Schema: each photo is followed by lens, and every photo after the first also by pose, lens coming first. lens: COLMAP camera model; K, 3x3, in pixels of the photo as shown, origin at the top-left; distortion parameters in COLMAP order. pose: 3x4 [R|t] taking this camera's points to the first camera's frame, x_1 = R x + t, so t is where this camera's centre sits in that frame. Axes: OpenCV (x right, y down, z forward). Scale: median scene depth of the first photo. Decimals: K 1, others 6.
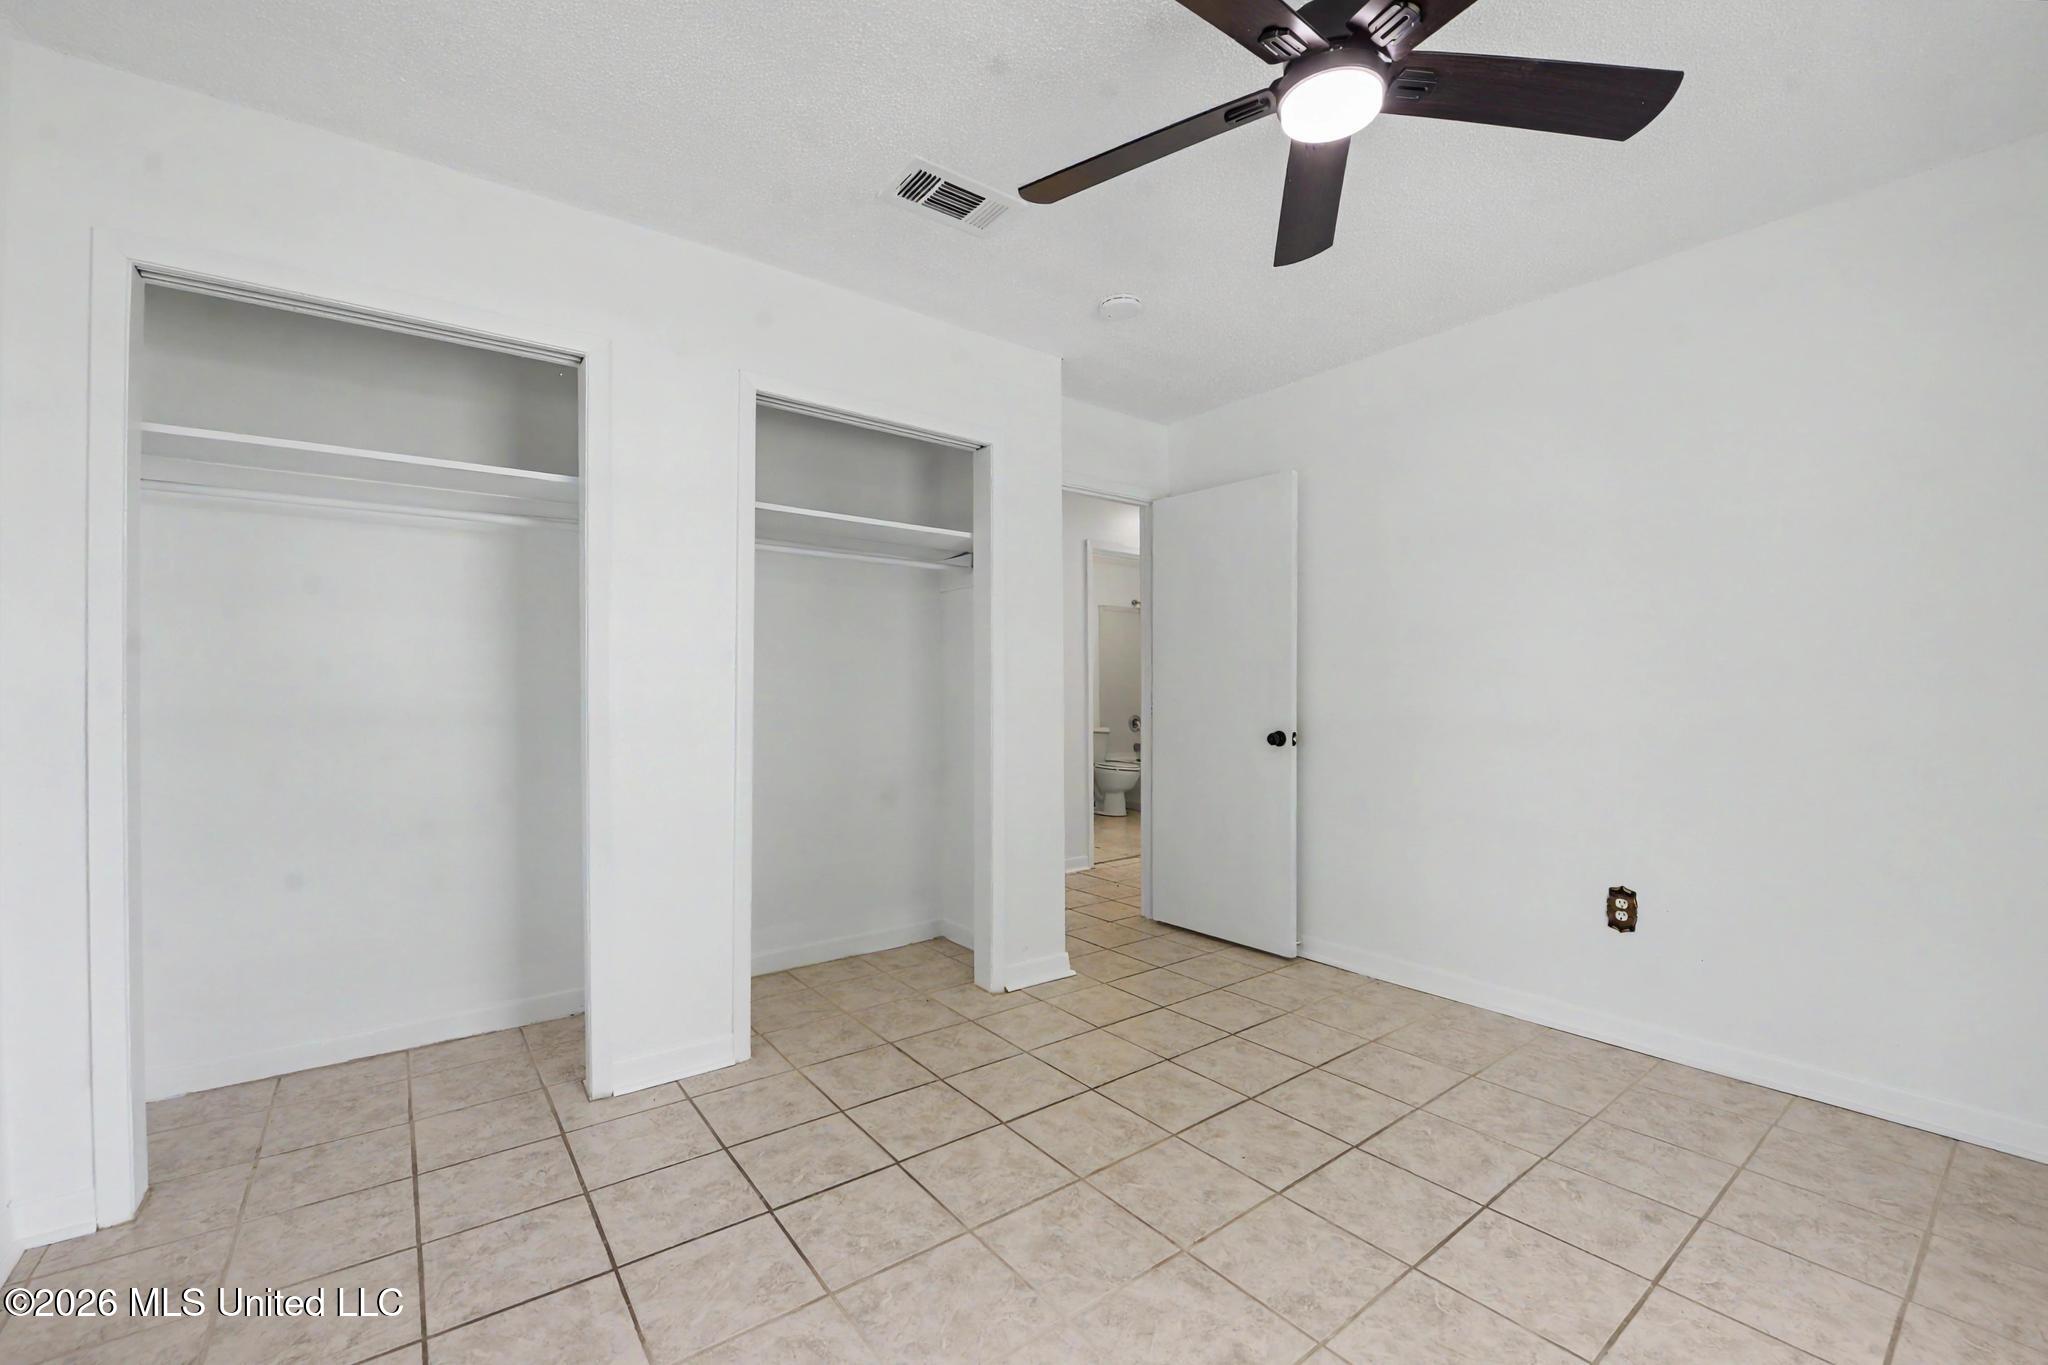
lens RADIAL K [[820.8, 0, 1019.4], [0, 820.8, 683.6], [0, 0, 1]] dist [-0.016365, -0.000883]
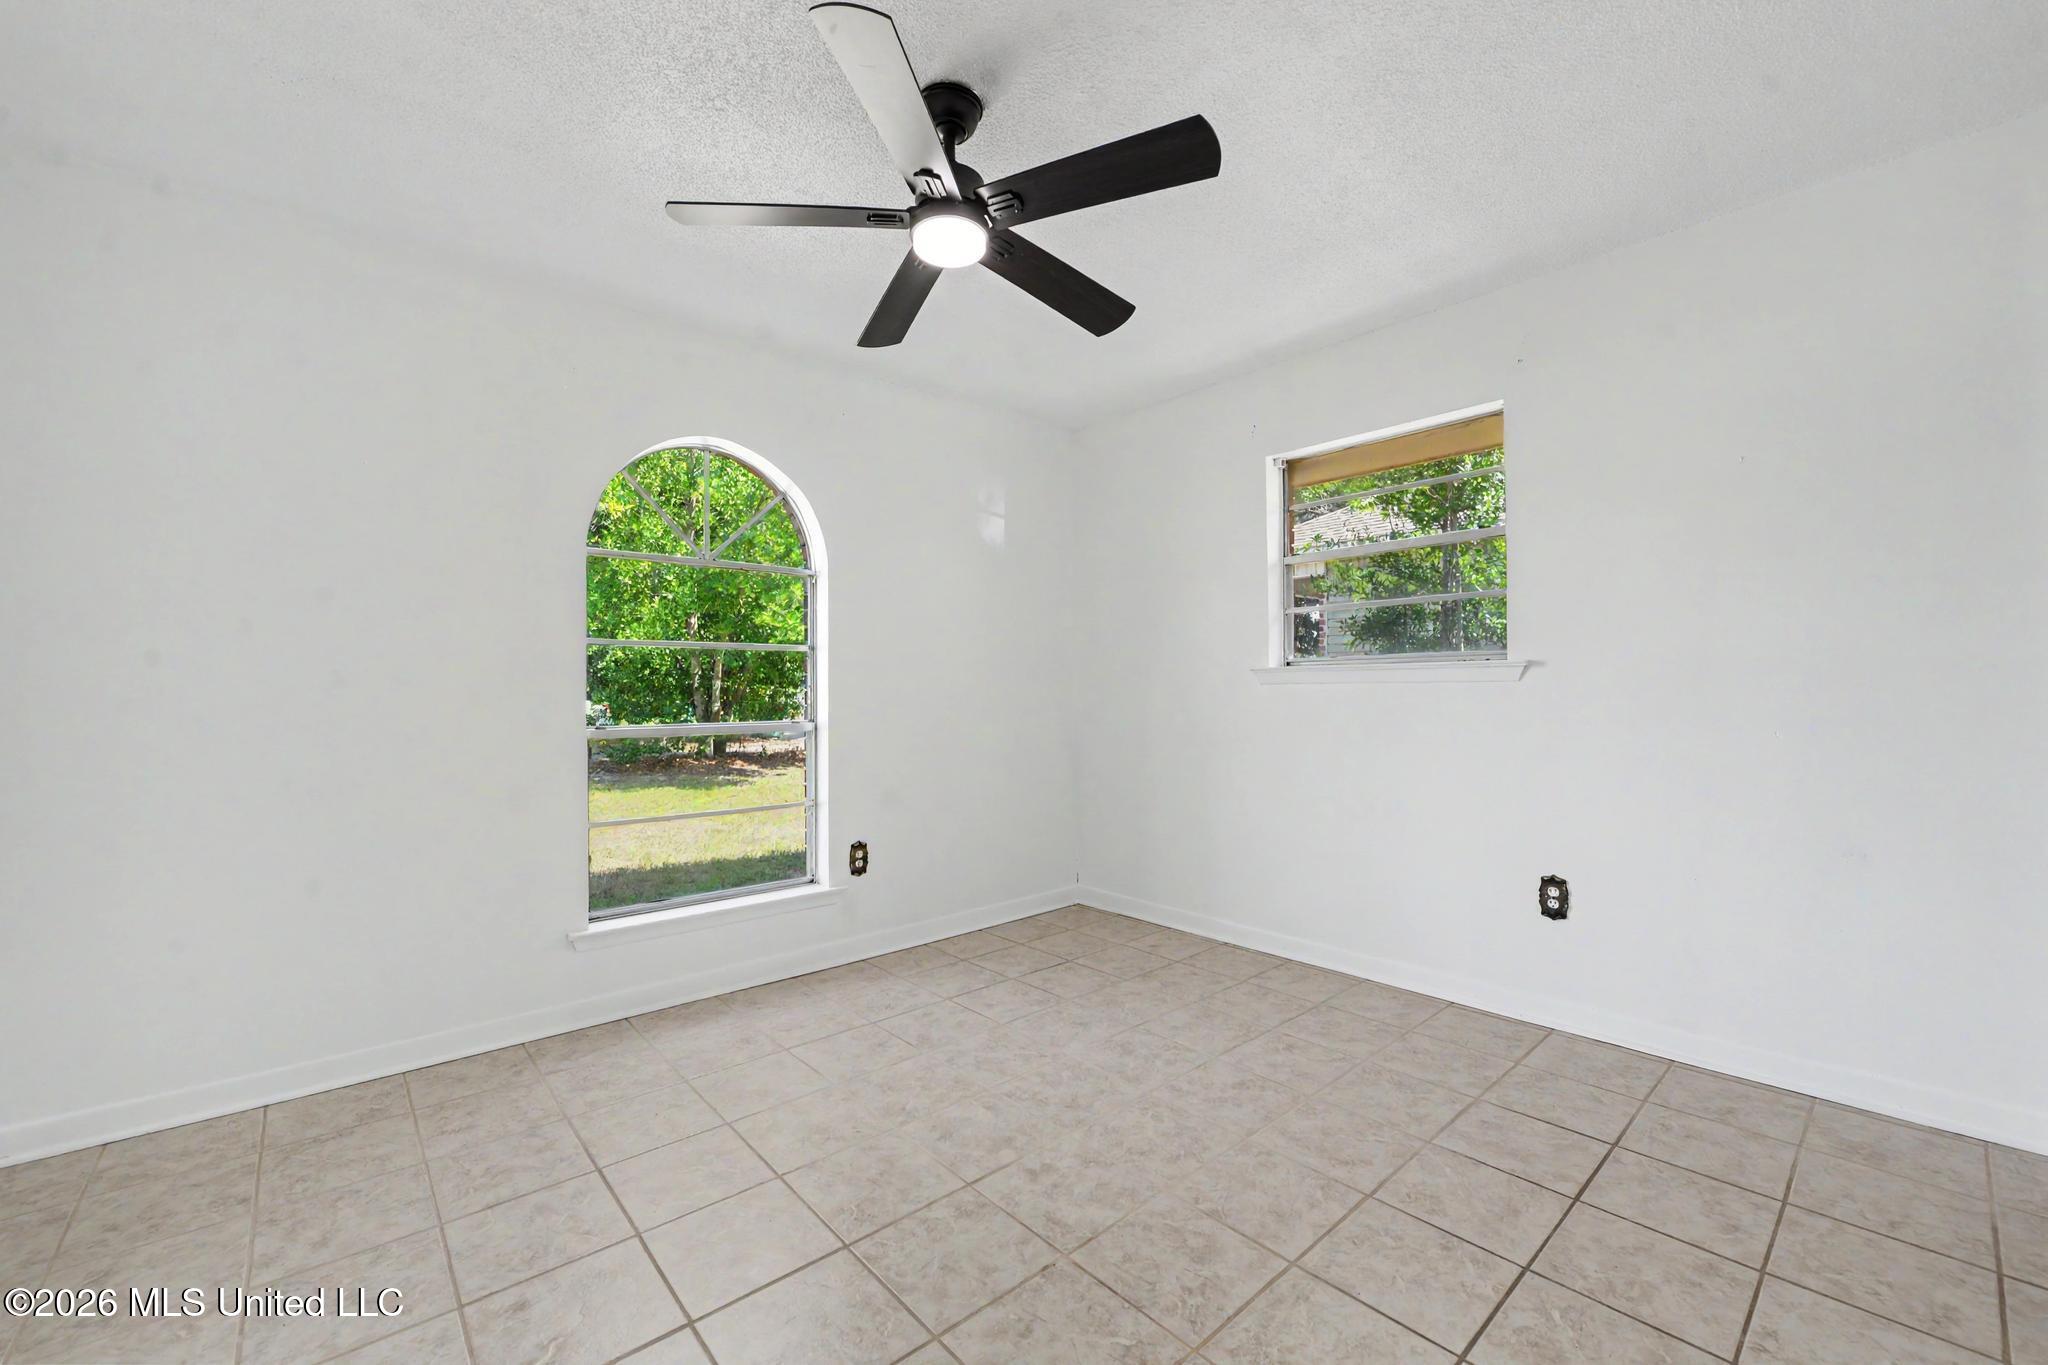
lens RADIAL K [[820.8, 0, 1019.4], [0, 820.8, 683.6], [0, 0, 1]] dist [-0.016365, -0.000883]
pose [[-0.997402, 0.012656, -0.070913, 0.328727], [0.013444, 0.999853, -0.010638, 0.017778], [0.070768, -0.011563, -0.997426, 2.044112]]
